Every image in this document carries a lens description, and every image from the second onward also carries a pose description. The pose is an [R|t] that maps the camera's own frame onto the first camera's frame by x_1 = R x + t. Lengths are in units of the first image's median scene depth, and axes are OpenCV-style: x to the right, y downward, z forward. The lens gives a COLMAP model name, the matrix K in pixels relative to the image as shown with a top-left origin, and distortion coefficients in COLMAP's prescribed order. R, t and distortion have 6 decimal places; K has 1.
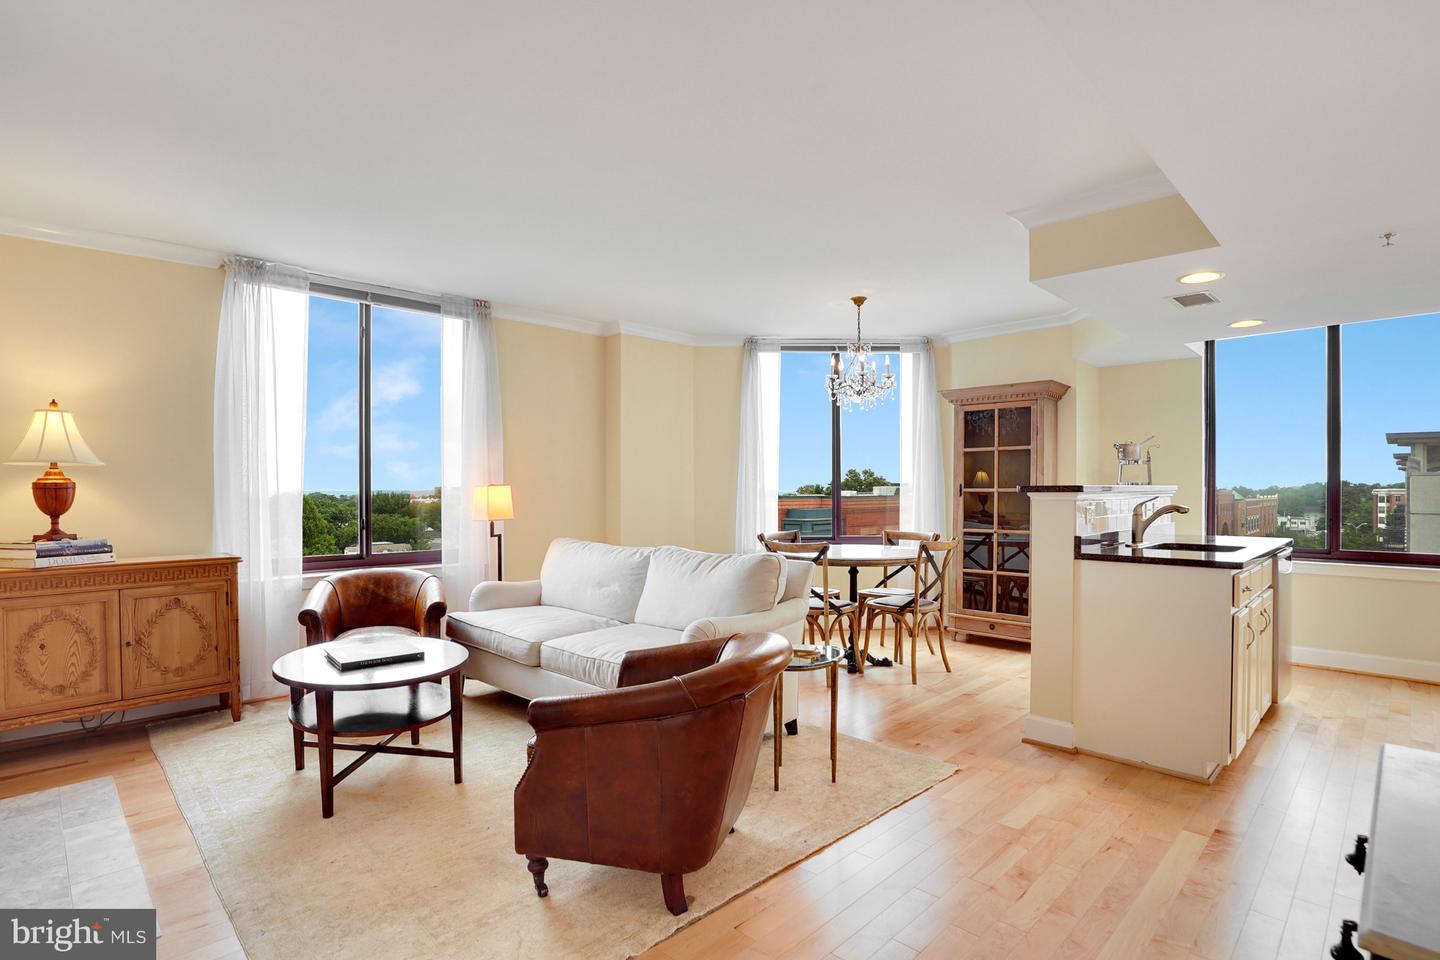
lens RADIAL K [[709.4, 0, 719.1], [0, 709.4, 499.3], [0, 0, 1]] dist [-0.045410, 0.014538]
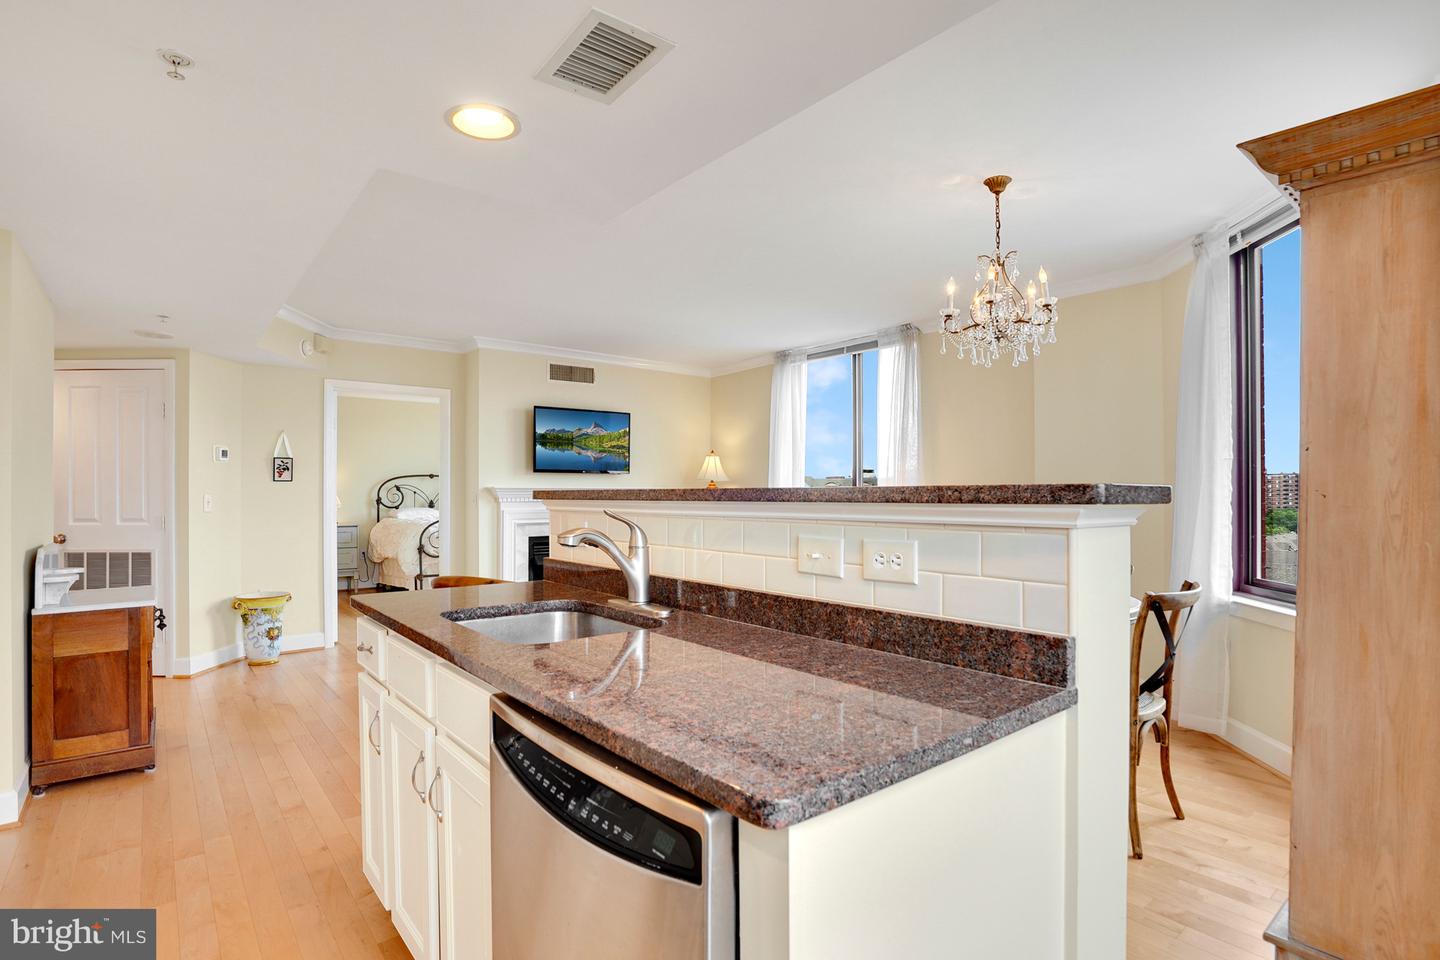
lens RADIAL K [[709.4, 0, 717.0], [0, 709.4, 488.8], [0, 0, 1]] dist [-0.045410, 0.014538]
pose [[-0.102835, -0.002655, -0.994695, 0.758819], [-0.011465, 0.999933, -0.001484, -0.013469], [0.994632, 0.011251, -0.102859, 0.766180]]
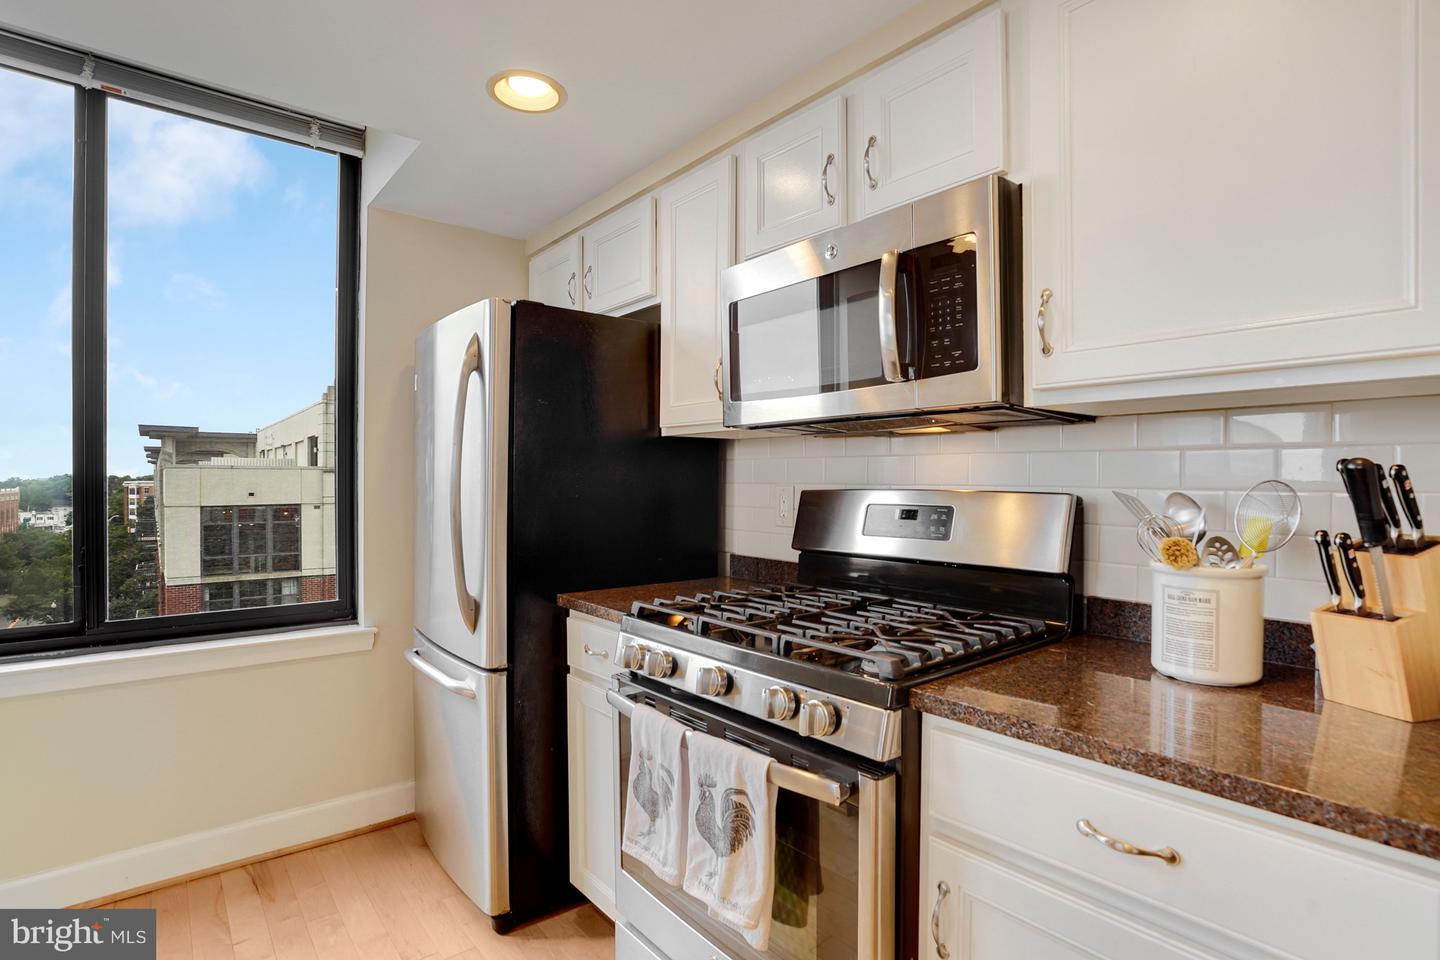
lens RADIAL K [[709.4, 0, 742.4], [0, 709.4, 487.4], [0, 0, 1]] dist [-0.045410, 0.014538]
pose [[0.078793, -0.006384, 0.996871, 0.439552], [0.011970, 0.999913, 0.005457, -0.010612], [-0.996819, 0.011502, 0.078863, 0.495378]]
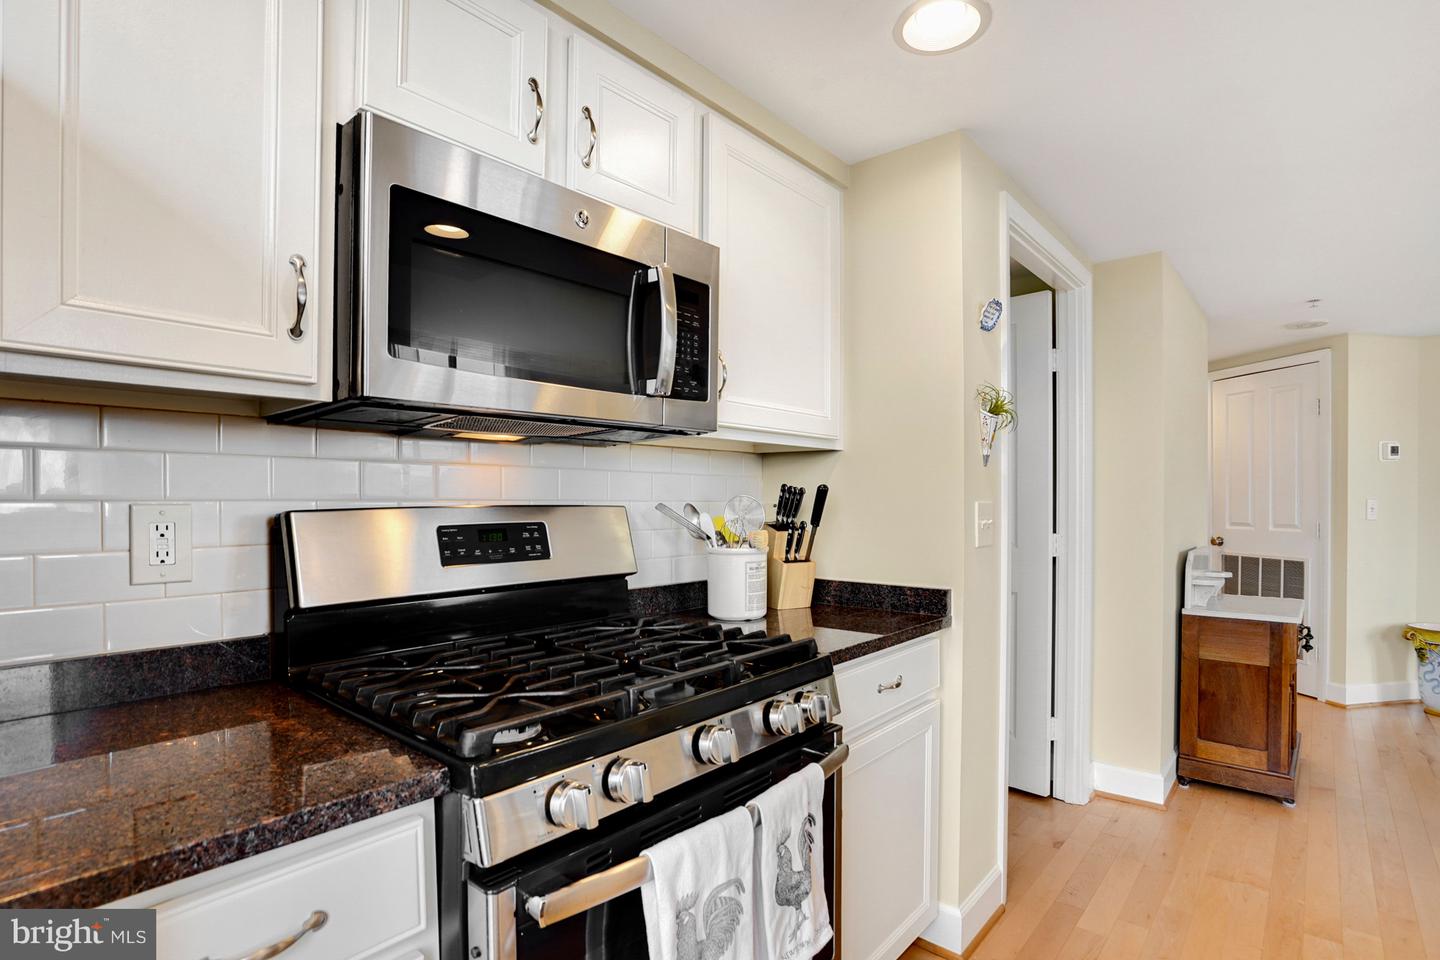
lens RADIAL K [[709.4, 0, 729.2], [0, 709.4, 506.4], [0, 0, 1]] dist [-0.045410, 0.014538]
pose [[-0.997065, 0.004954, -0.076393, 0.700144], [0.003116, 0.999703, 0.024159, -0.012890], [0.076490, 0.023850, -0.996785, 0.724502]]
